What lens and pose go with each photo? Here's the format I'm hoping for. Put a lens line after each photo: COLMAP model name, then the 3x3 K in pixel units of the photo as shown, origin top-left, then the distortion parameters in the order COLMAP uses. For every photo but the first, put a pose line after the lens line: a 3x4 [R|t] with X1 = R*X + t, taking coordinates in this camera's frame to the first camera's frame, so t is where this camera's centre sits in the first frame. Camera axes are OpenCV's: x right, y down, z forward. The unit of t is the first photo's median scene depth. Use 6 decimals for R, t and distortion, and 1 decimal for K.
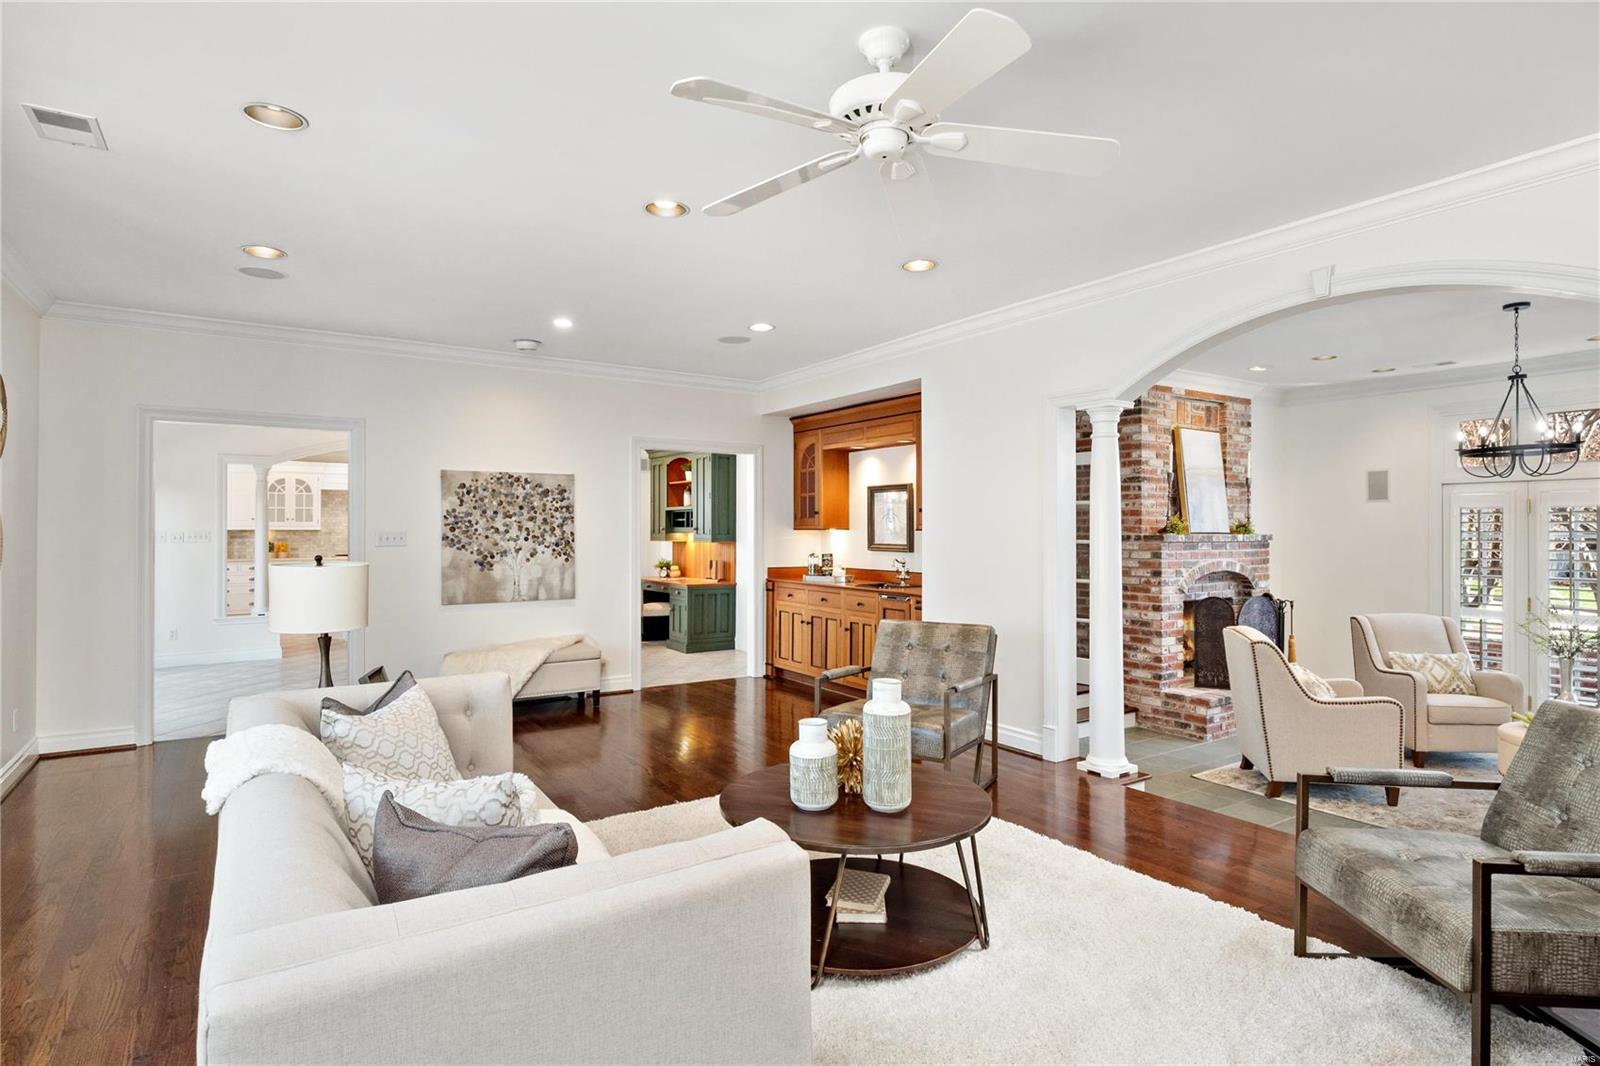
lens RADIAL K [[840.6, 0, 800.1], [0, 840.6, 528.8], [0, 0, 1]] dist [0.001944, -0.004253]
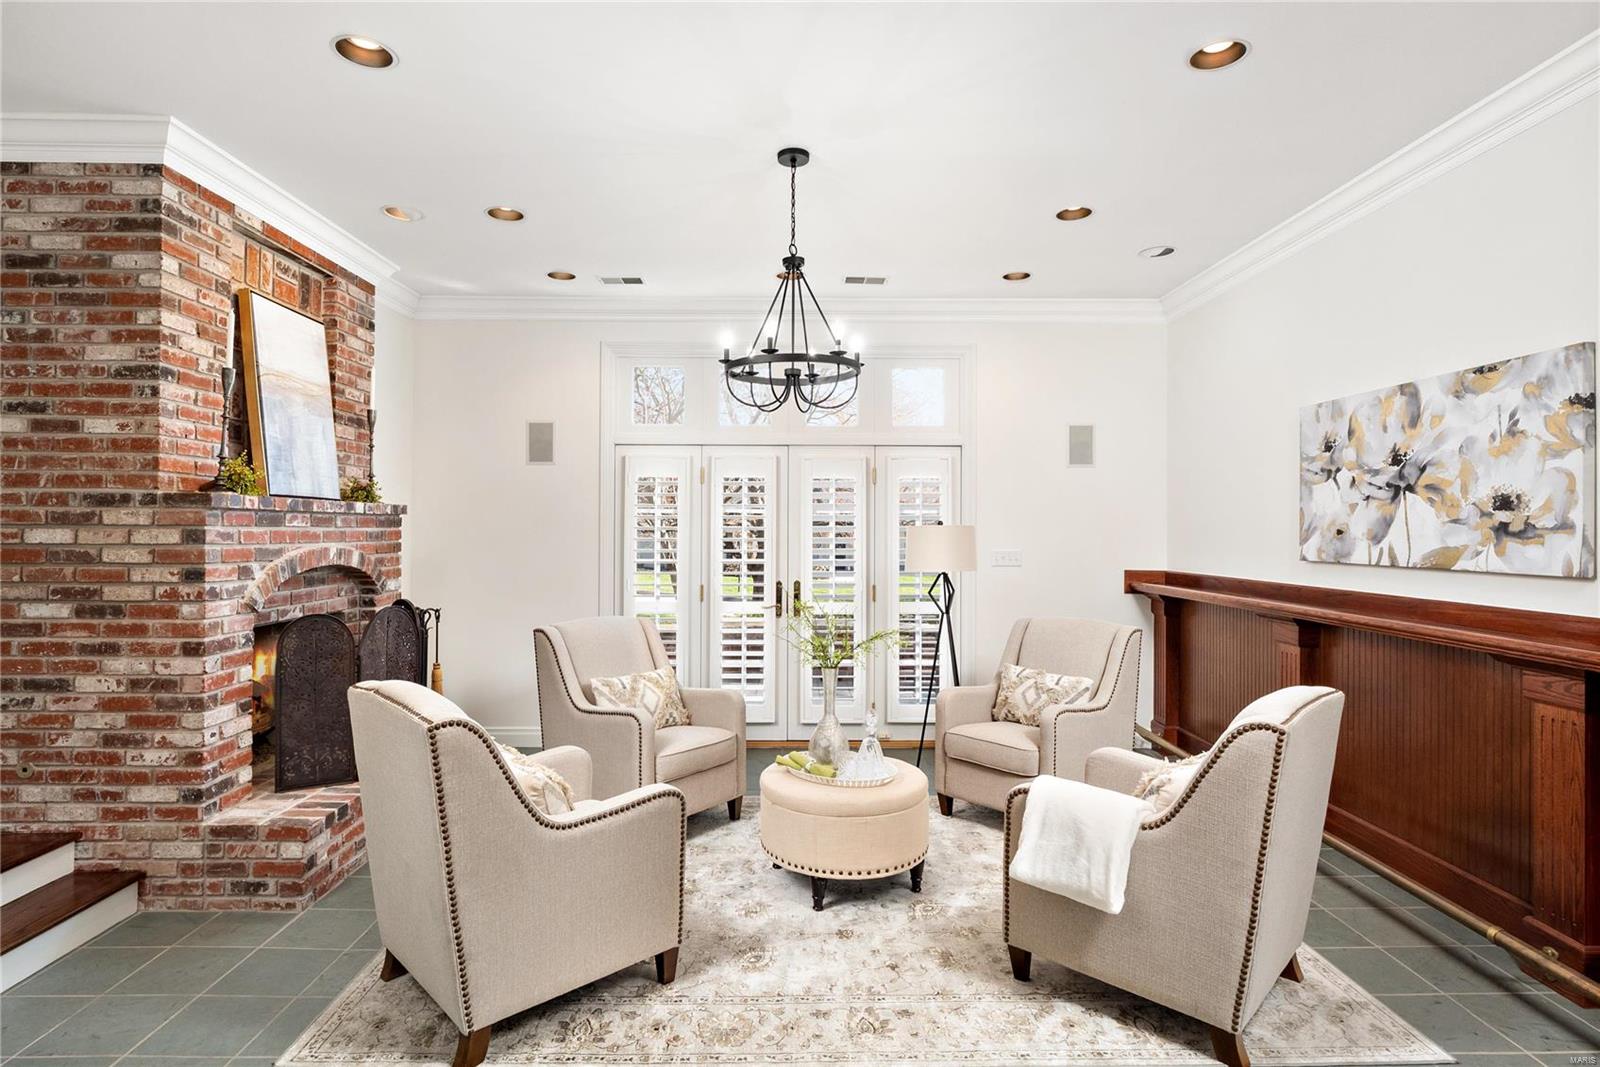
lens RADIAL K [[840.6, 0, 795.2], [0, 840.6, 519.4], [0, 0, 1]] dist [0.001944, -0.004253]
pose [[0.536440, 0.012101, 0.843852, 0.203099], [-0.005629, 0.999926, -0.010761, 0.024664], [-0.843920, 0.001022, 0.536469, 0.453719]]
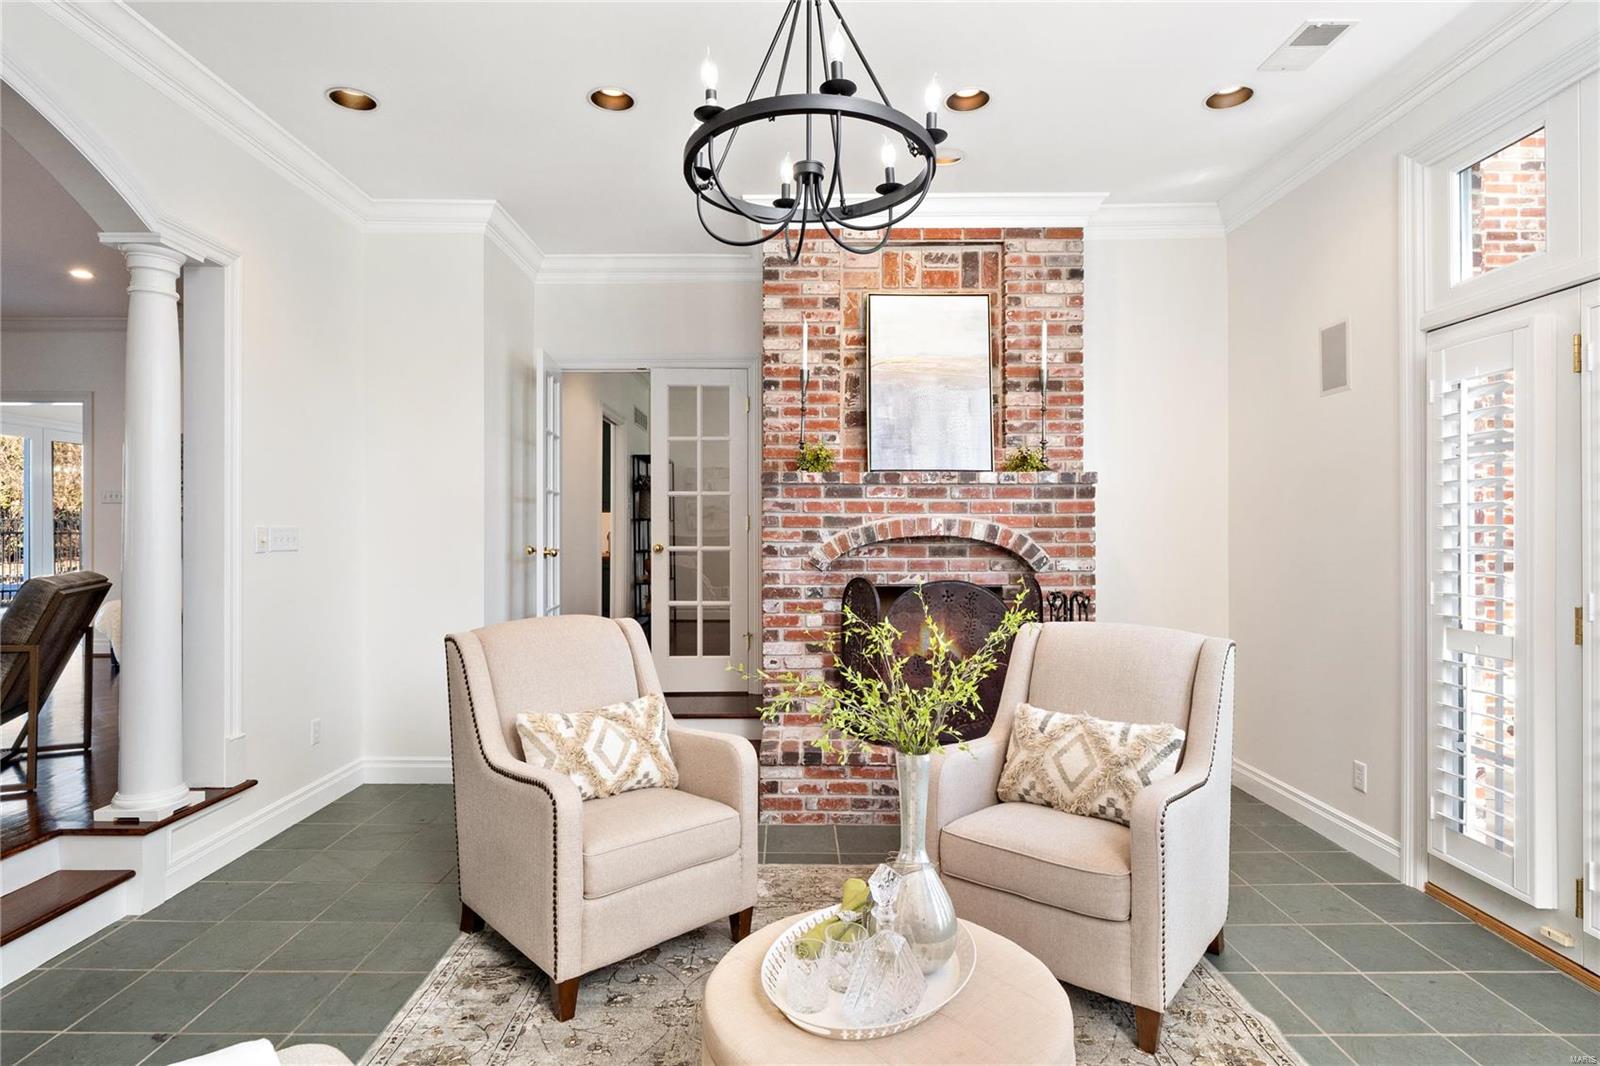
lens RADIAL K [[840.6, 0, 804.1], [0, 840.6, 521.4], [0, 0, 1]] dist [0.001944, -0.004253]
pose [[0.827732, -0.002365, -0.561118, 0.770315], [-0.001564, 0.999978, -0.006522, 0.045612], [0.561121, 0.006276, 0.827710, 0.497123]]
